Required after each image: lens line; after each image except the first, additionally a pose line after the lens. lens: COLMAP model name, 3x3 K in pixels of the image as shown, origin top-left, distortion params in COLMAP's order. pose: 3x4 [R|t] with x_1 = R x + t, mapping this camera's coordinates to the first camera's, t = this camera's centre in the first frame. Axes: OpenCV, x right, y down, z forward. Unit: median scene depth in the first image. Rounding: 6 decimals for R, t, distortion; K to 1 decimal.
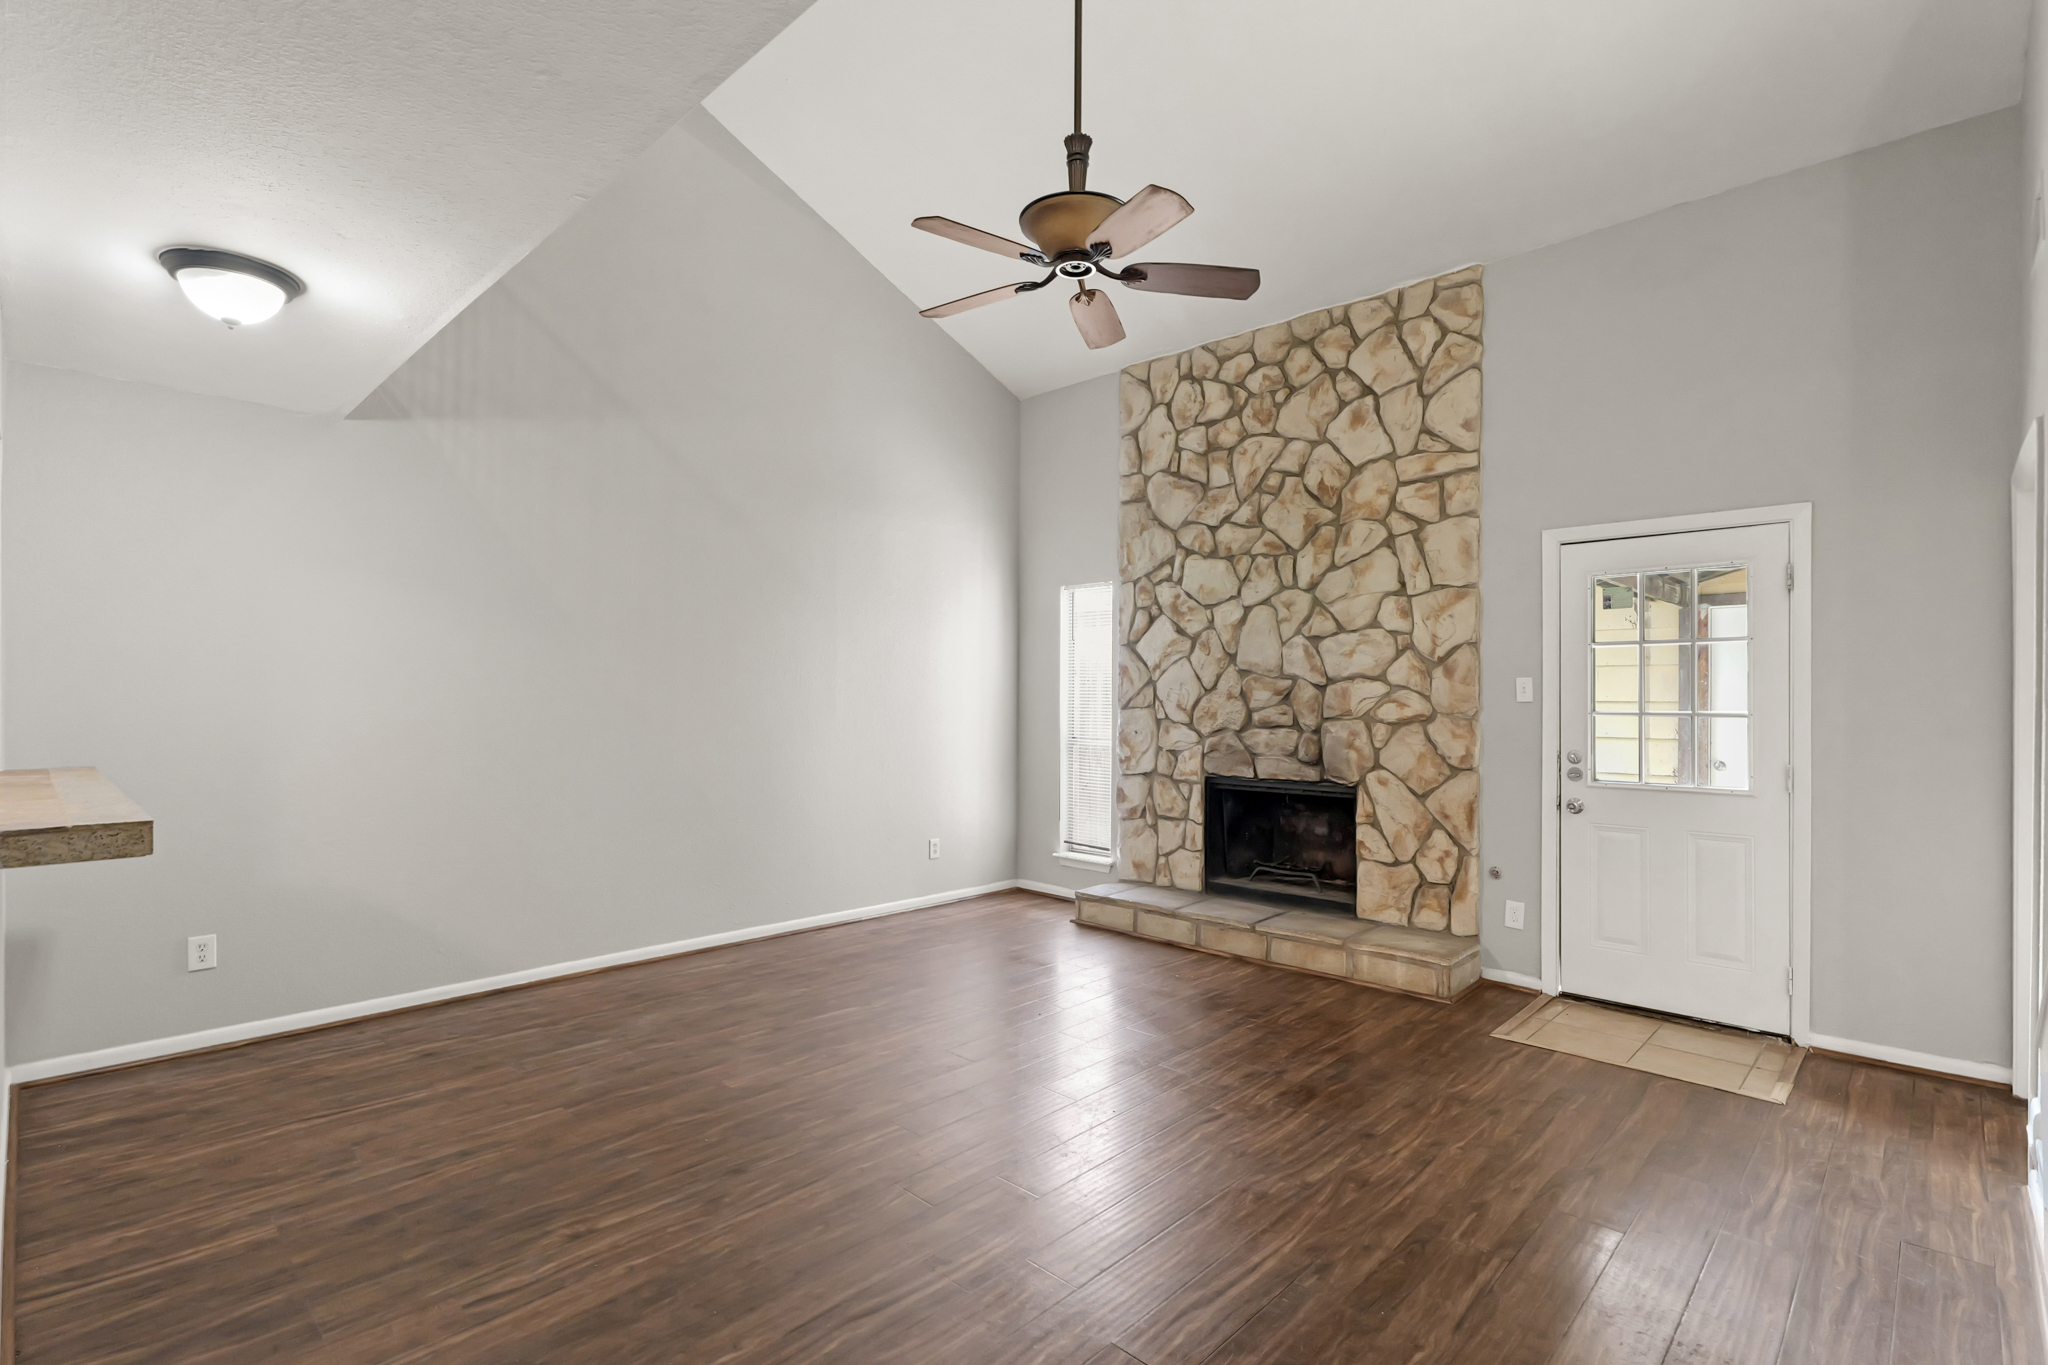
lens RADIAL K [[955.5, 0, 1028.9], [0, 955.5, 687.7], [0, 0, 1]] dist [0.003259, 0.001291]
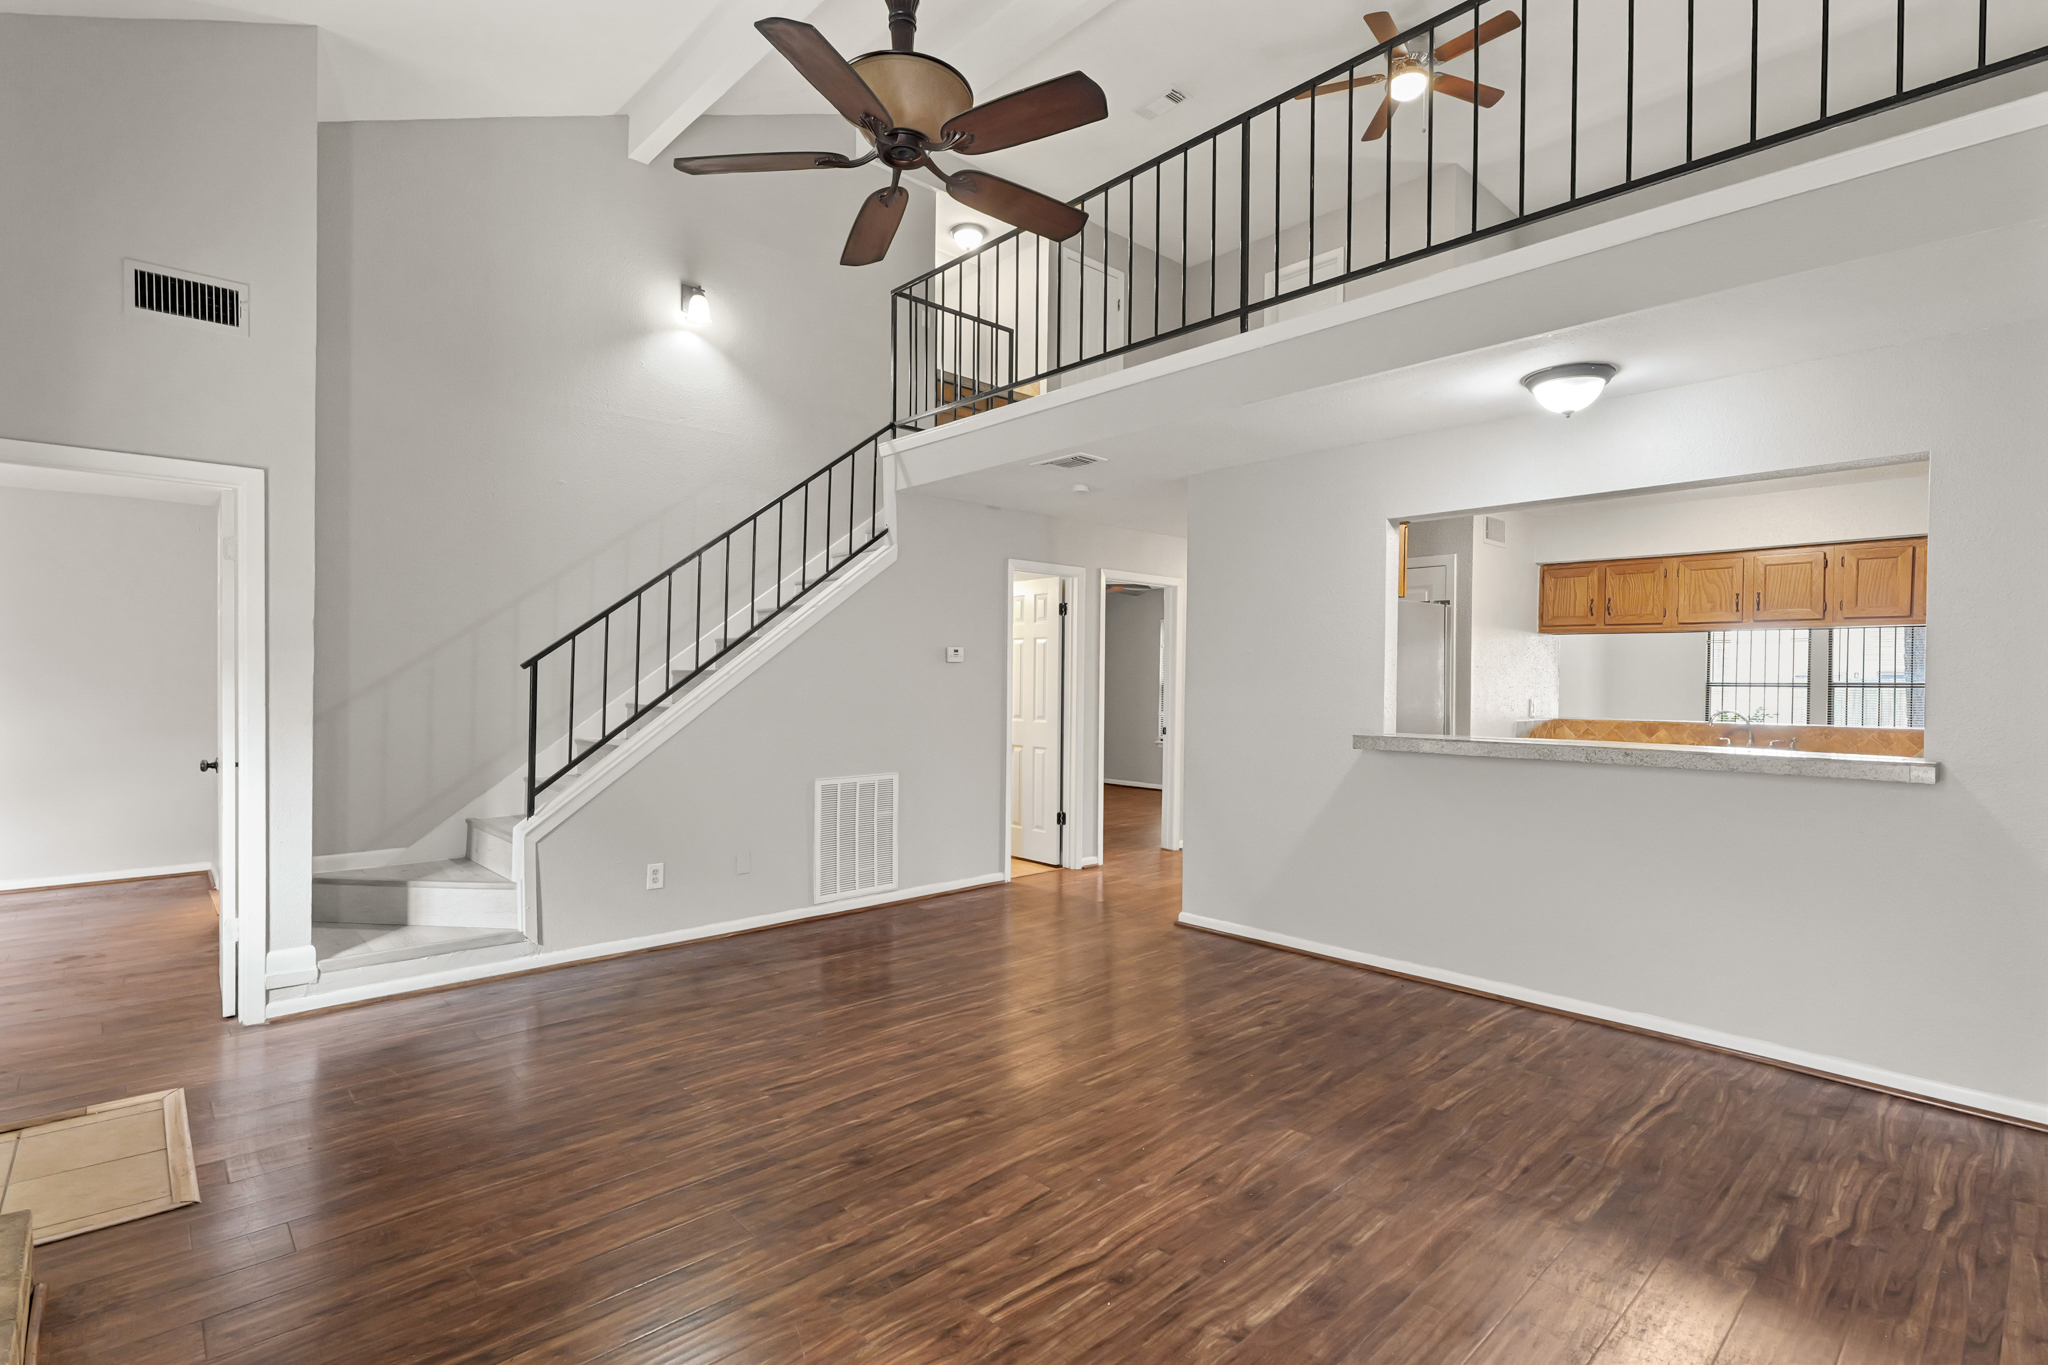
lens RADIAL K [[977.4, 0, 1022.3], [0, 977.4, 685.5], [0, 0, 1]] dist [0.000059, 0.000005]
pose [[-0.998120, -0.013213, 0.059854, -0.133471], [-0.013597, 0.999889, -0.006019, 0.023604], [-0.059767, -0.006821, -0.998189, 2.237622]]
